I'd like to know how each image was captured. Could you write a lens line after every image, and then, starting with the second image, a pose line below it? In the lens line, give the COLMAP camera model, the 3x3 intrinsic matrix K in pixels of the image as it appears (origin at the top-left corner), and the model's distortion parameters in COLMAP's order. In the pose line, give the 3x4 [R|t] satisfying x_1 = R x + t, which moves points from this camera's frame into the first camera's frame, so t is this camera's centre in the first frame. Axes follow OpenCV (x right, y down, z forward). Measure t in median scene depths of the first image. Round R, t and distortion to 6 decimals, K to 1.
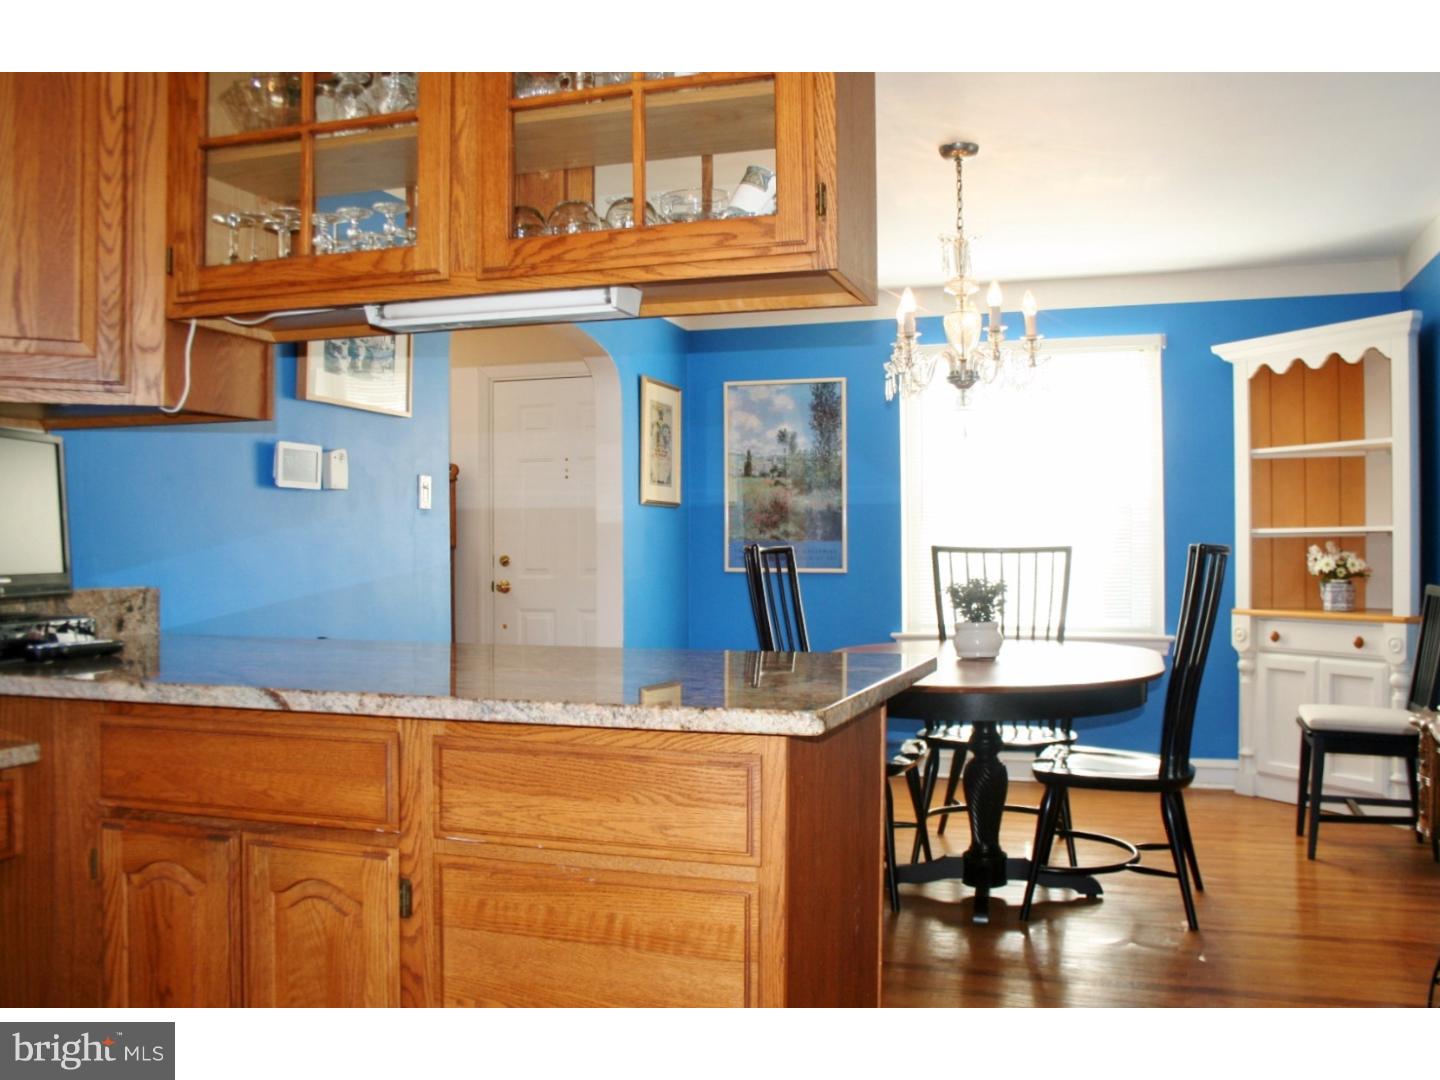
lens RADIAL K [[1265.1, 0, 720.8], [0, 1265.1, 543.3], [0, 0, 1]] dist [-0.039169, -0.004024]
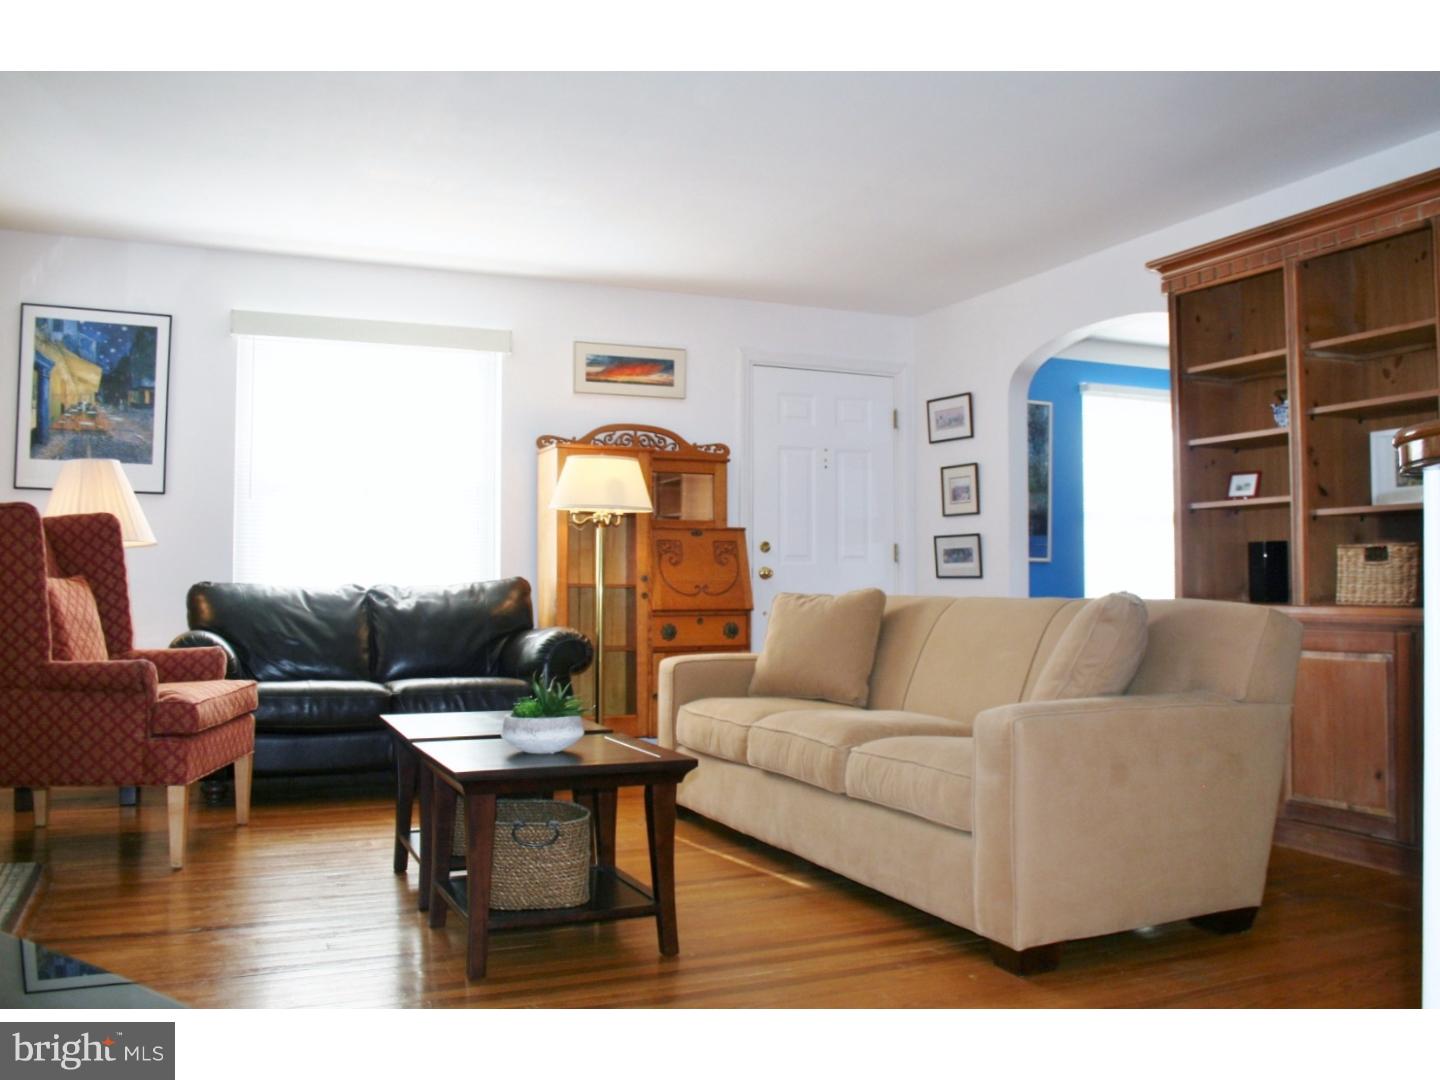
lens RADIAL K [[1265.1, 0, 721.6], [0, 1265.1, 540.0], [0, 0, 1]] dist [-0.039169, -0.004024]
pose [[0.715703, 0.025046, 0.697956, -0.978289], [-0.018049, 0.999686, -0.017365, 0.029081], [-0.698172, -0.000169, 0.715930, 0.345937]]
